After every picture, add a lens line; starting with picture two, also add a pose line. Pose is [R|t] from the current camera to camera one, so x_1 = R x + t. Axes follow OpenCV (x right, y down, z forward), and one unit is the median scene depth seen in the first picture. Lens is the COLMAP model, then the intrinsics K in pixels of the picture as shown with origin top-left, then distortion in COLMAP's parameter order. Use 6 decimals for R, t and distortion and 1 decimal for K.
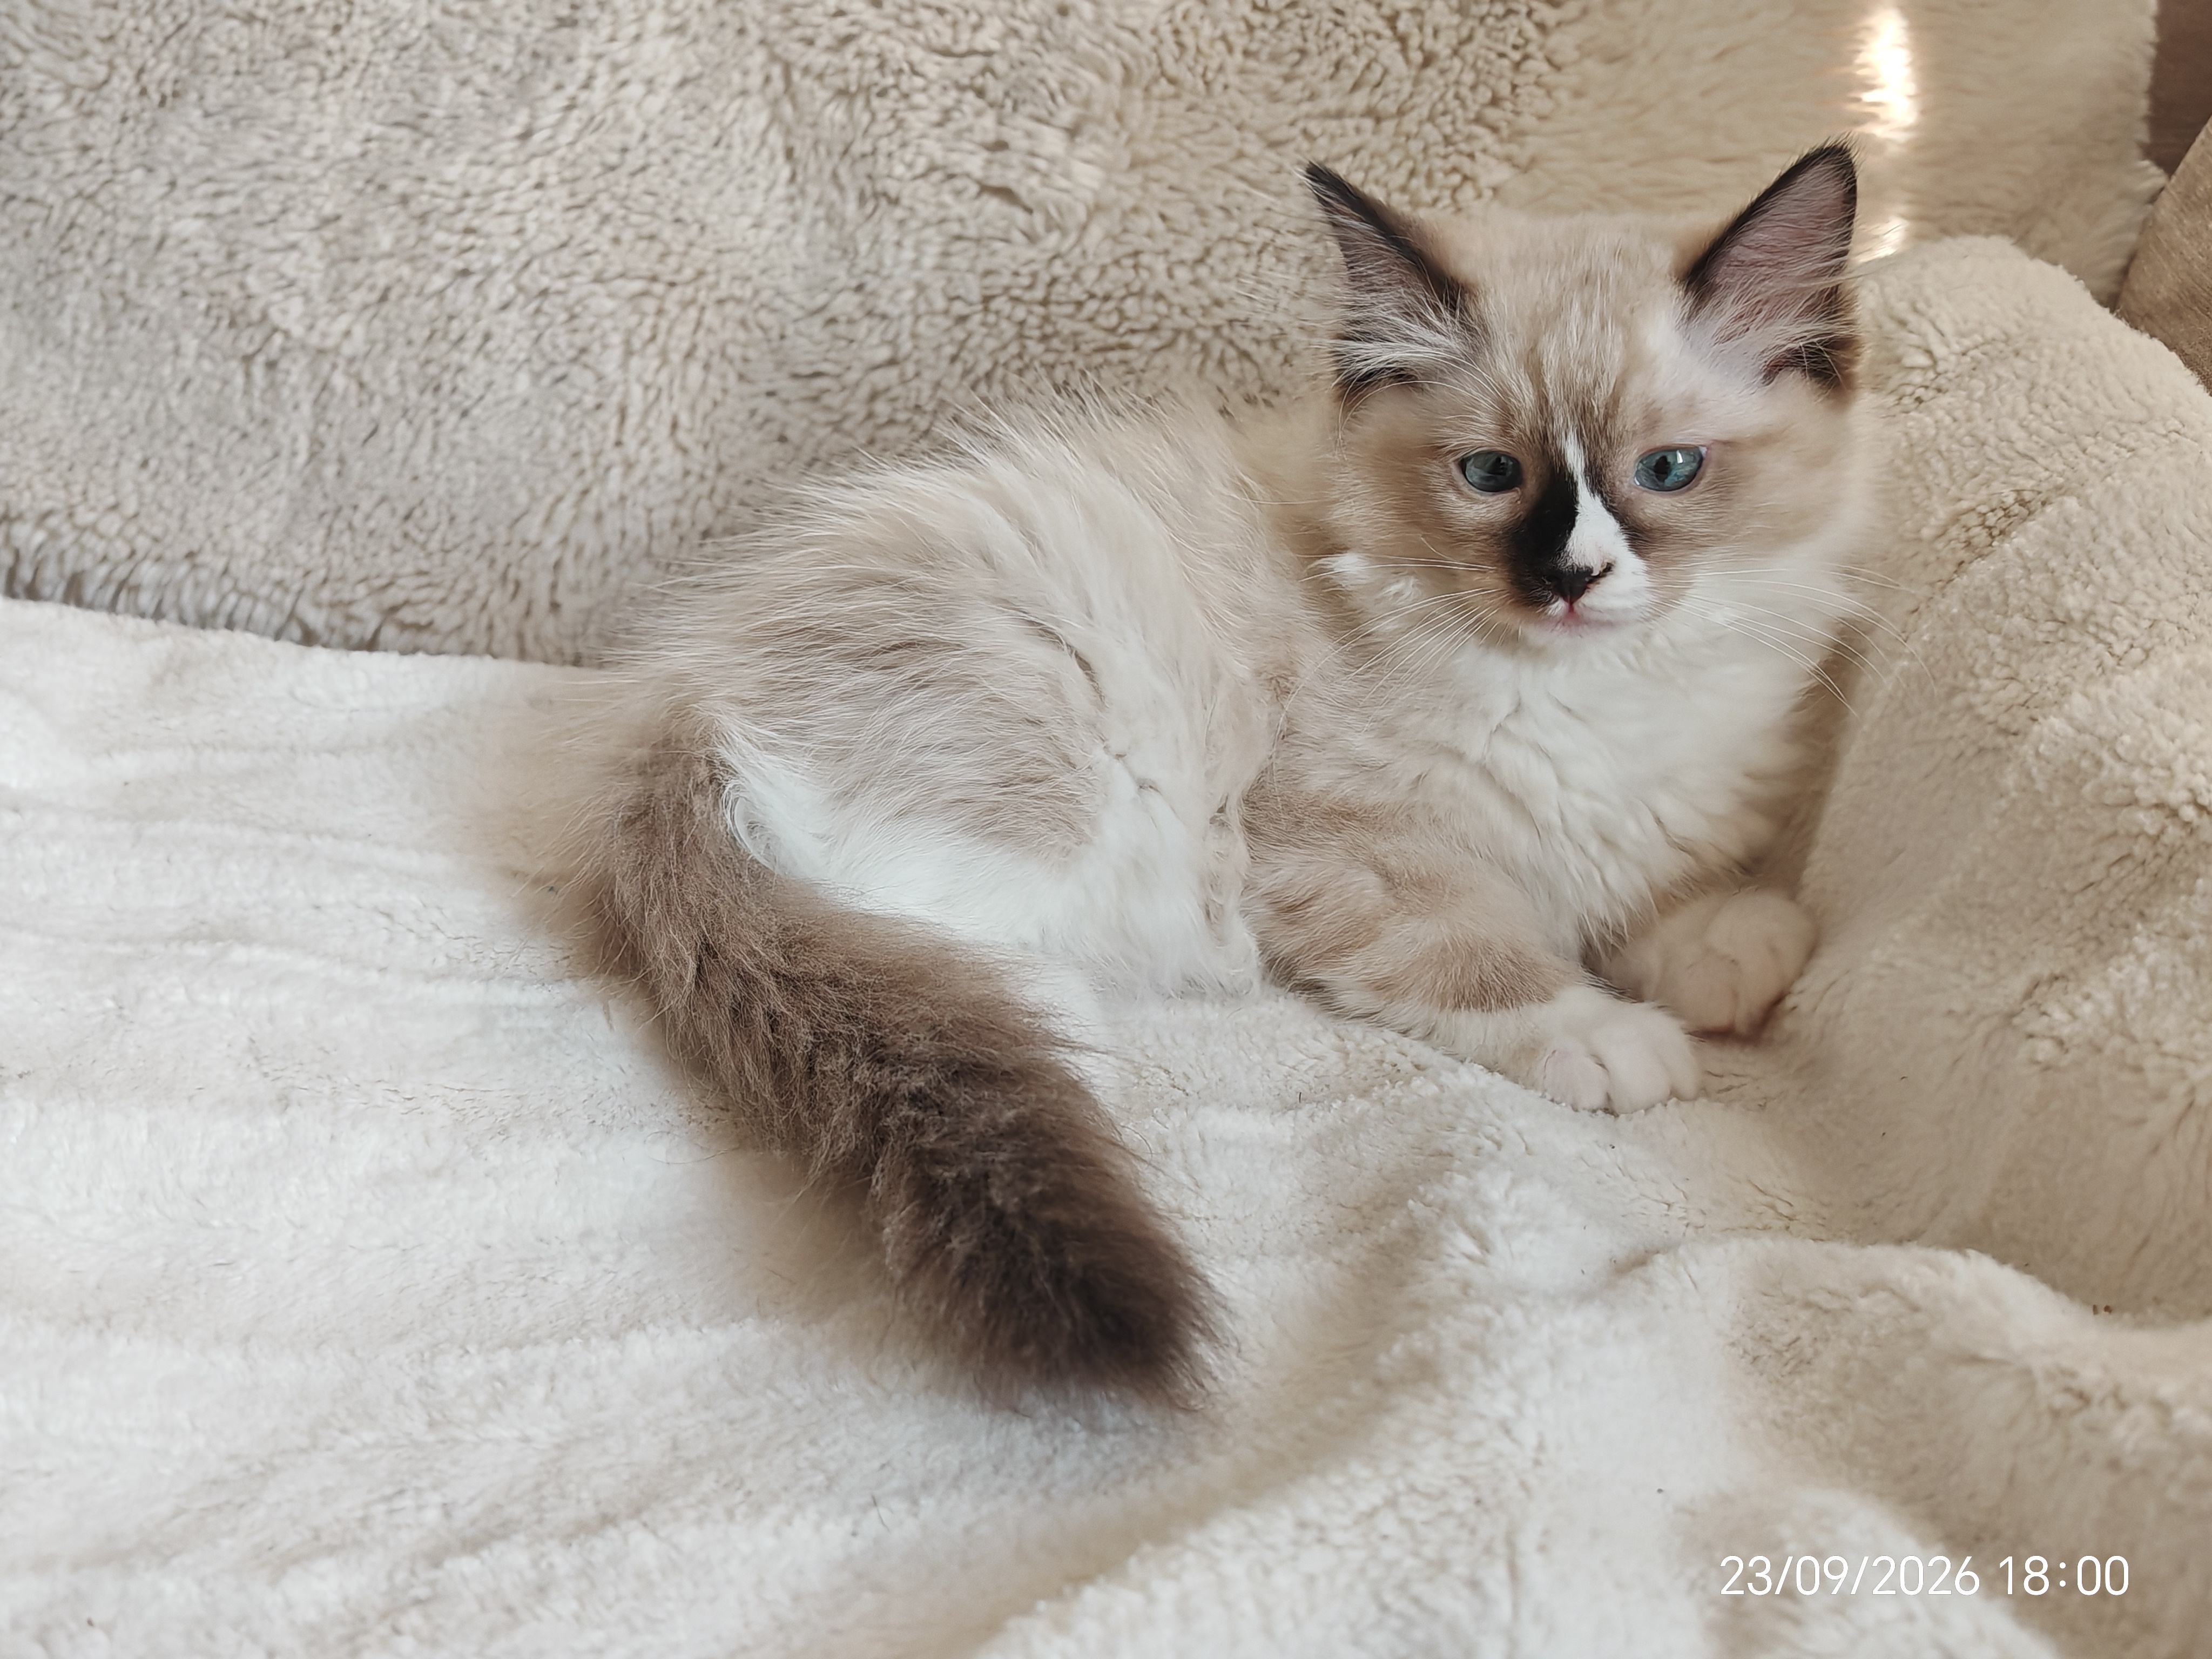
lens RADIAL K [[2543.1, 0, 1106.0], [0, 2543.1, 829.5], [0, 0, 1]] dist [0.174943, -0.661469]
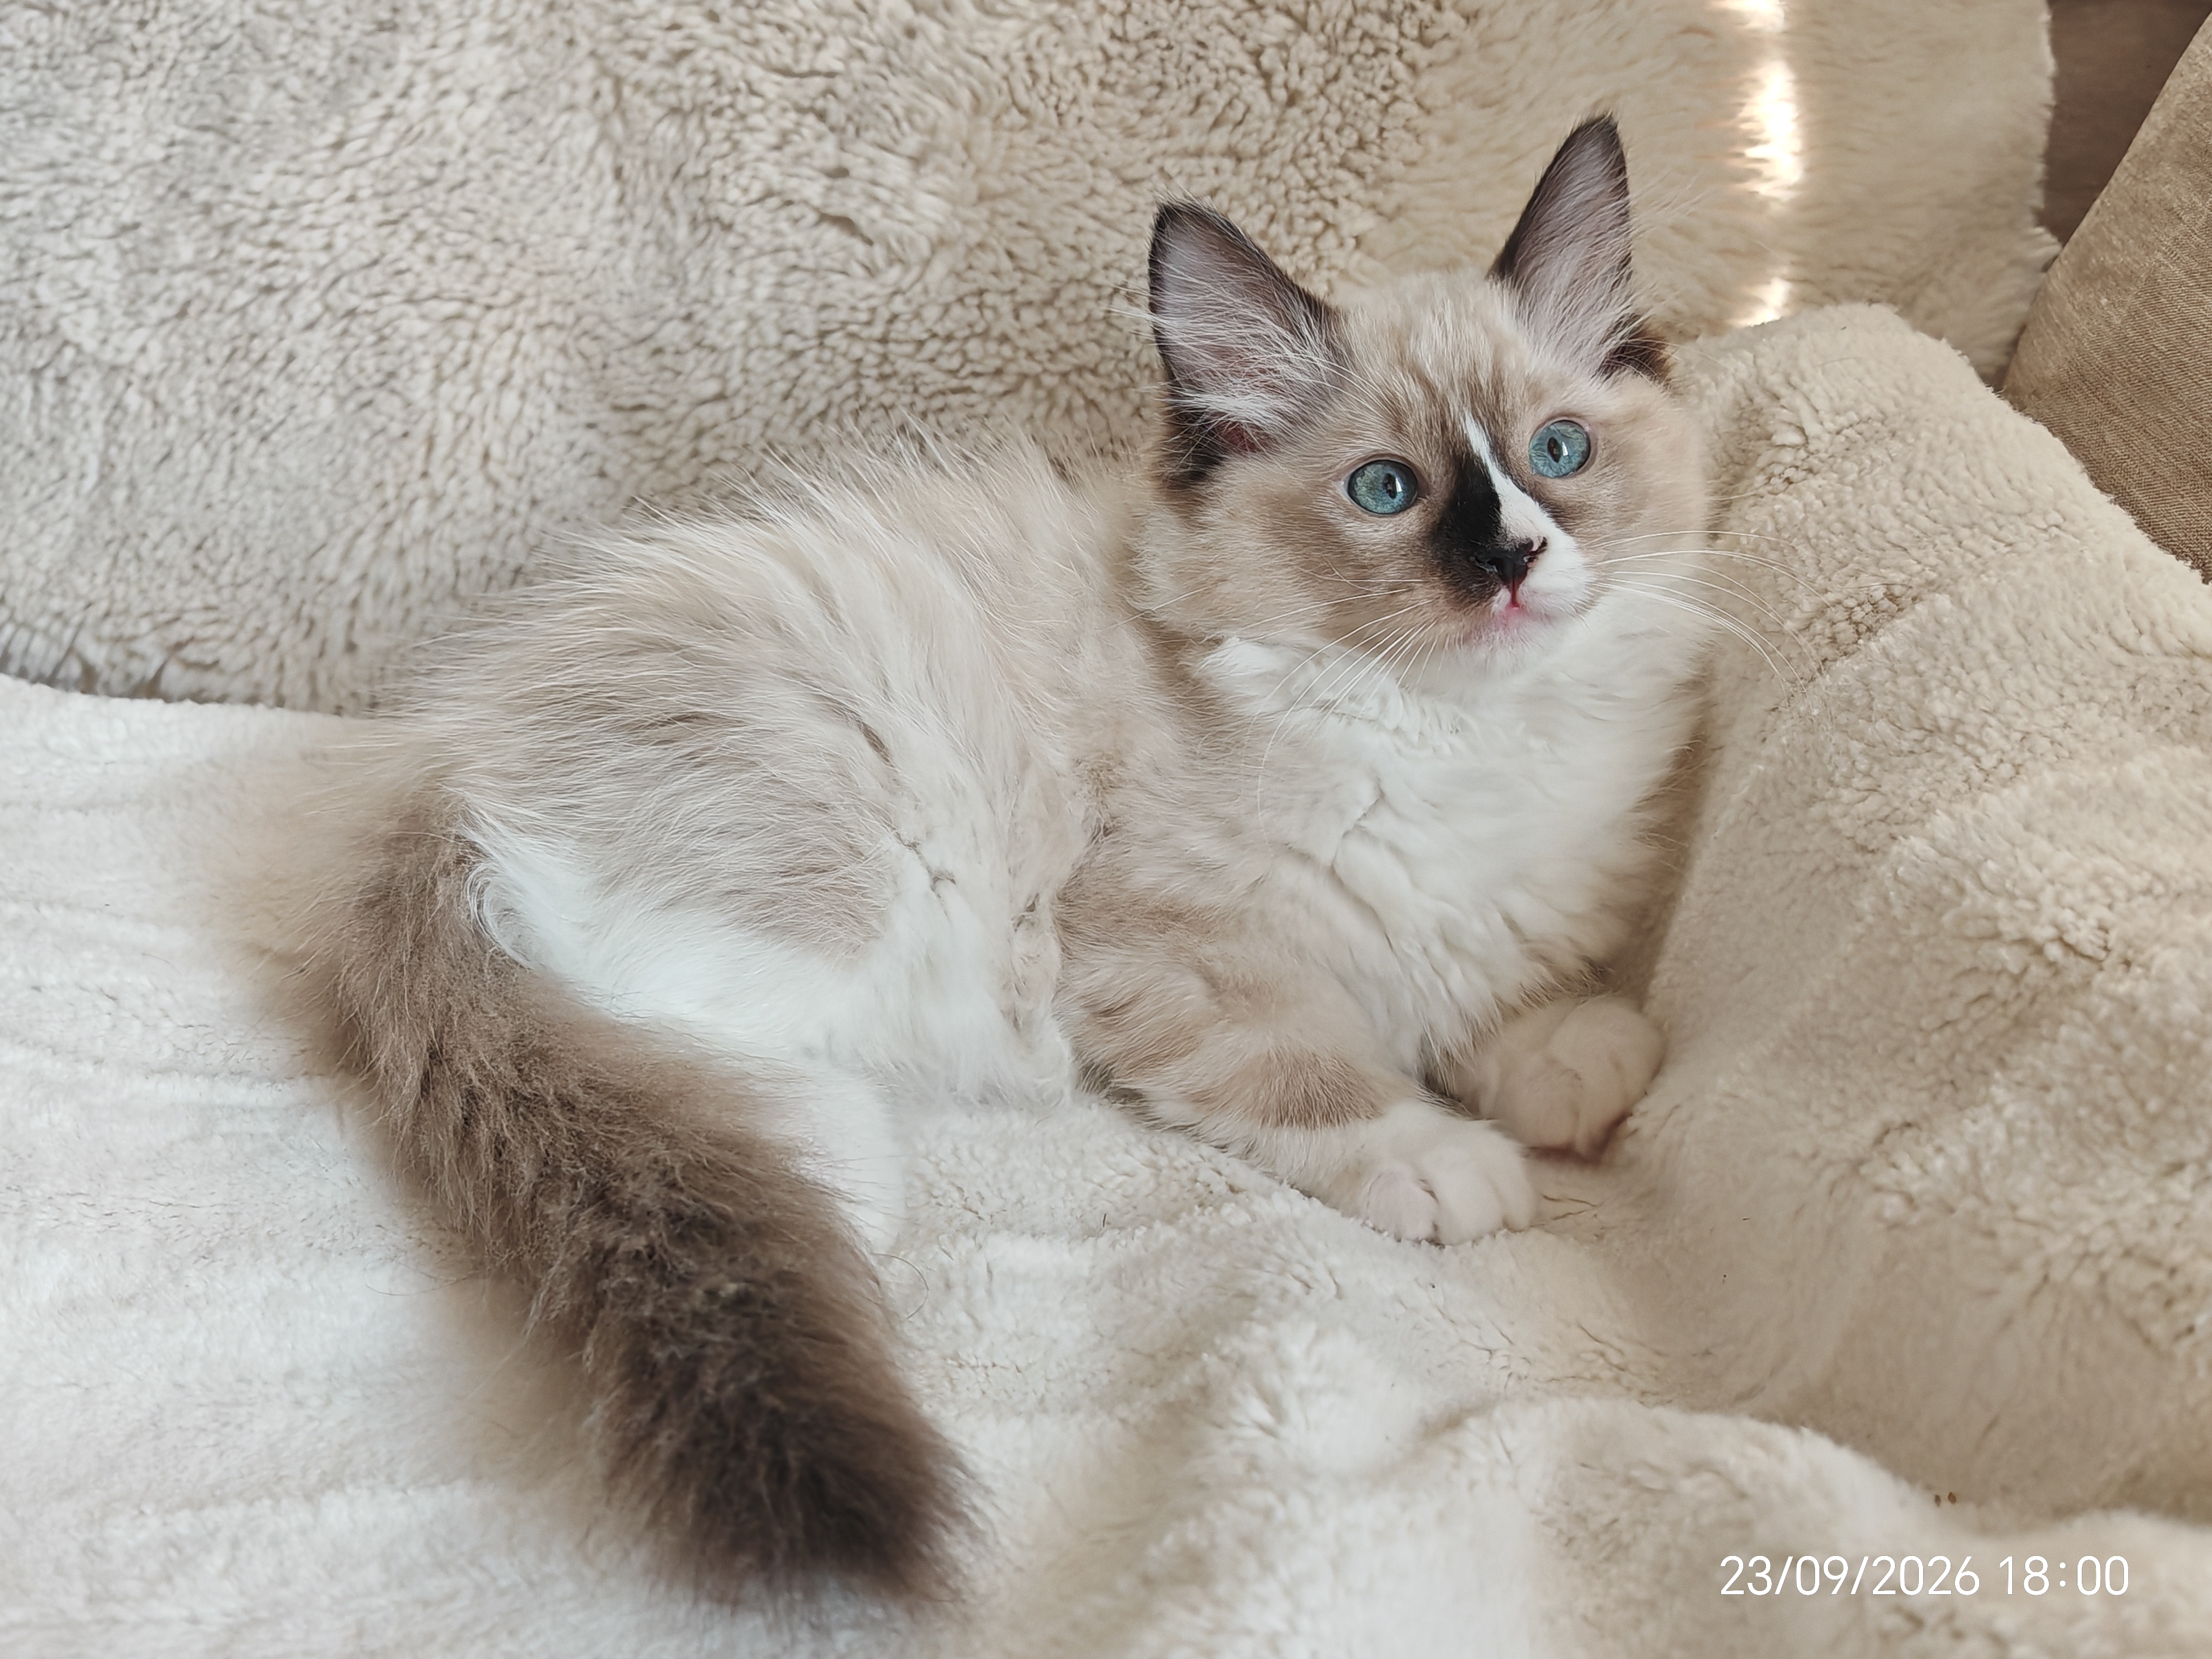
lens RADIAL K [[2543.1, 0, 1106.0], [0, 2543.1, 829.5], [0, 0, 1]] dist [0.174943, -0.661469]
pose [[0.999187, 0.024802, 0.031779, 0.032951], [-0.024612, 0.999677, -0.006356, -0.022493], [-0.031926, 0.005569, 0.999475, 0.058201]]
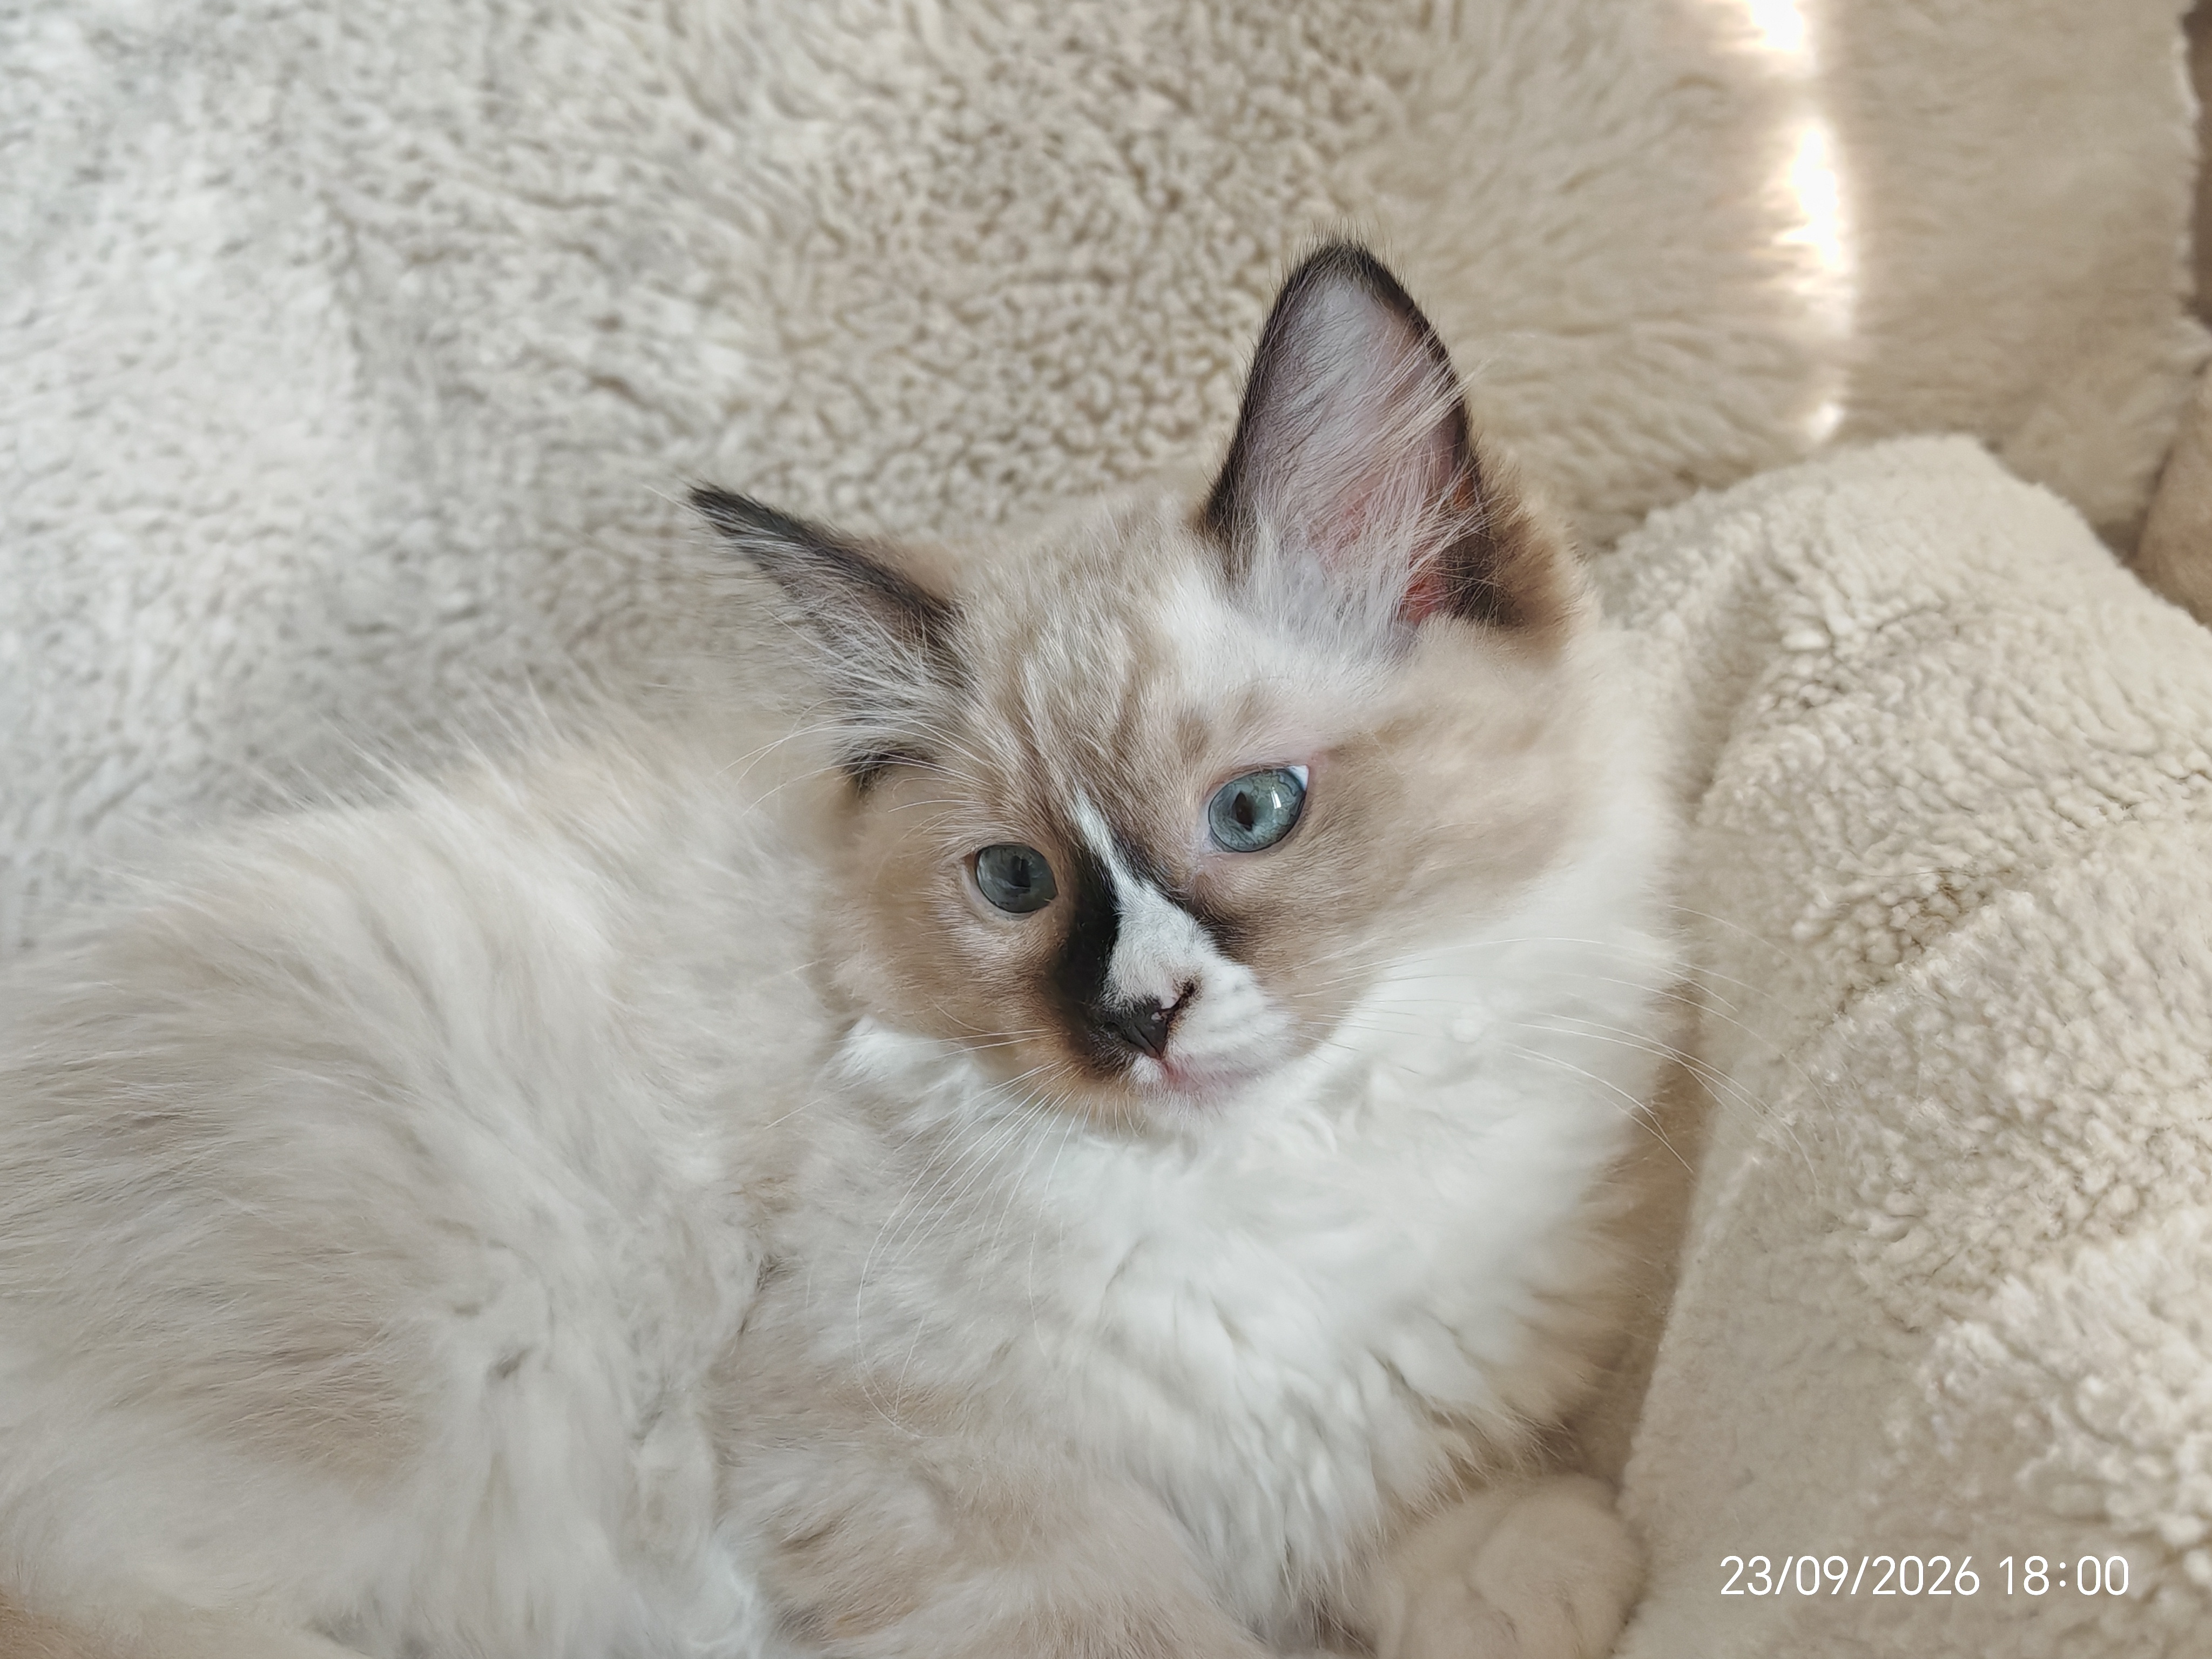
lens RADIAL K [[2543.1, 0, 1106.0], [0, 2543.1, 829.5], [0, 0, 1]] dist [0.174943, -0.661469]
pose [[0.998765, -0.007563, -0.049097, 0.139490], [0.004899, 0.998521, -0.054145, -0.082132], [0.049434, 0.053837, 0.997325, 0.284051]]
